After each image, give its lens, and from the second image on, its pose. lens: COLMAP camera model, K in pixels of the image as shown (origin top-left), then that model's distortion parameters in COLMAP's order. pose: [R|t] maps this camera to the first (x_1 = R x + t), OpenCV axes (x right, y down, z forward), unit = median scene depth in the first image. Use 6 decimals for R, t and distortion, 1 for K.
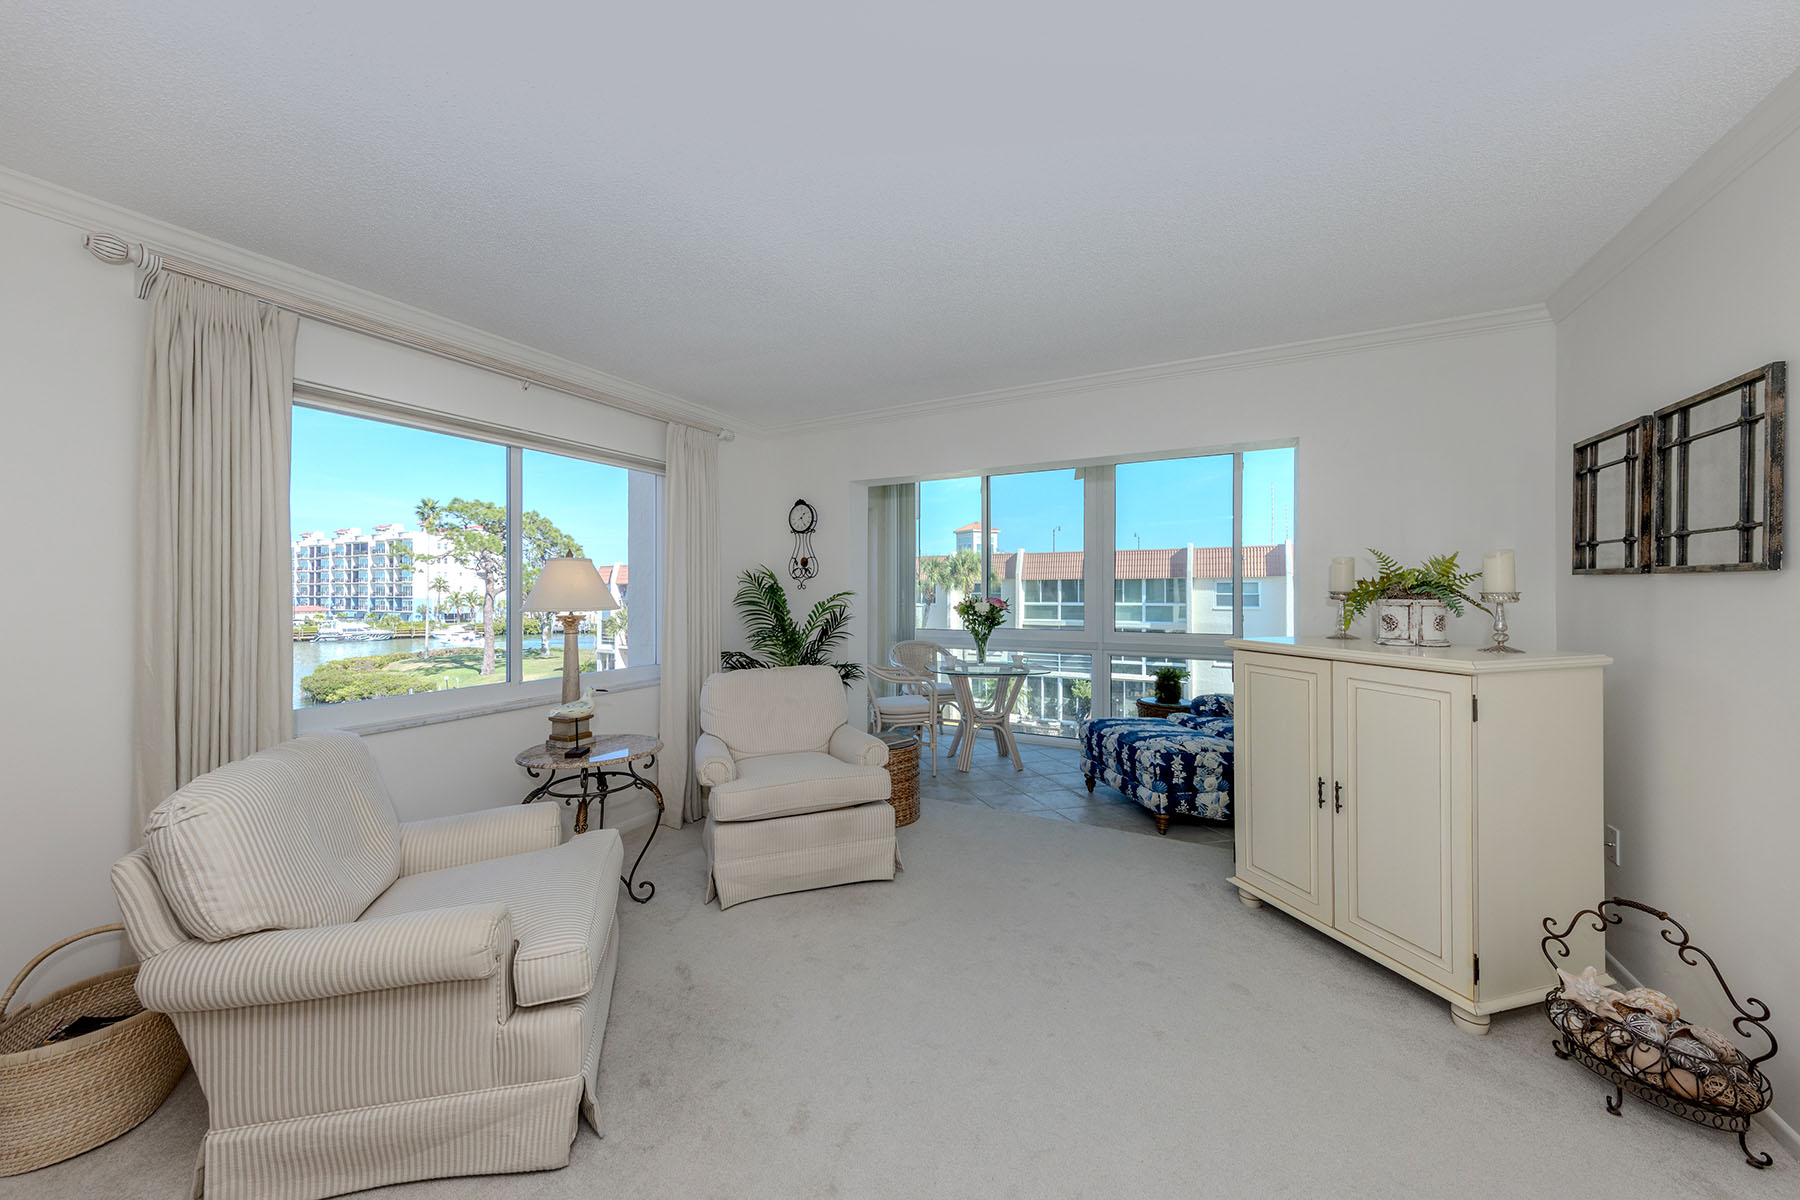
lens RADIAL K [[635.2, 0, 860.6], [0, 635.2, 593.3], [0, 0, 1]] dist [0.009901, -0.000195]
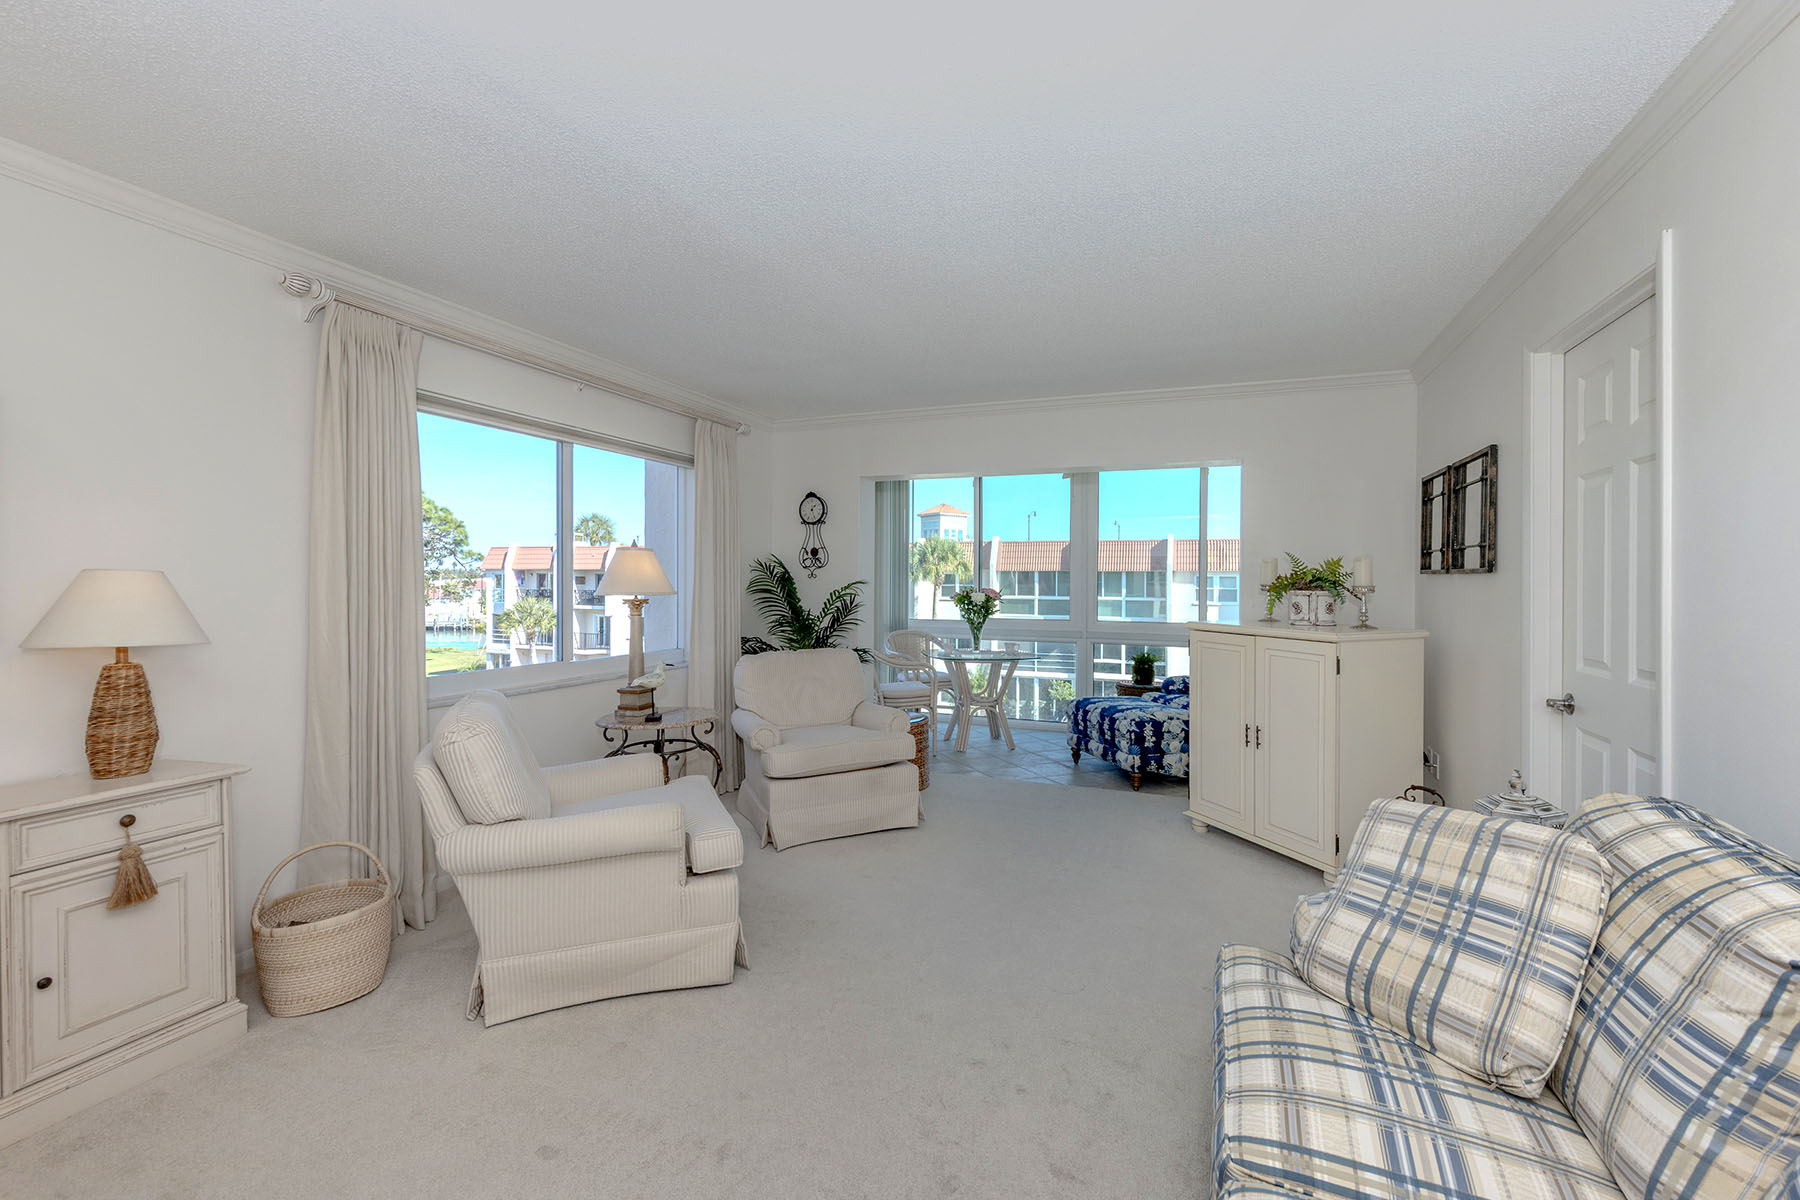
lens RADIAL K [[758.0, 0, 909.7], [0, 758.0, 575.9], [0, 0, 1]] dist [0.013080, 0.000380]
pose [[0.989689, 0.012107, 0.142718, -0.149934], [-0.010448, 0.999869, -0.012366, 0.005108], [-0.142849, 0.010747, 0.989686, -0.342681]]
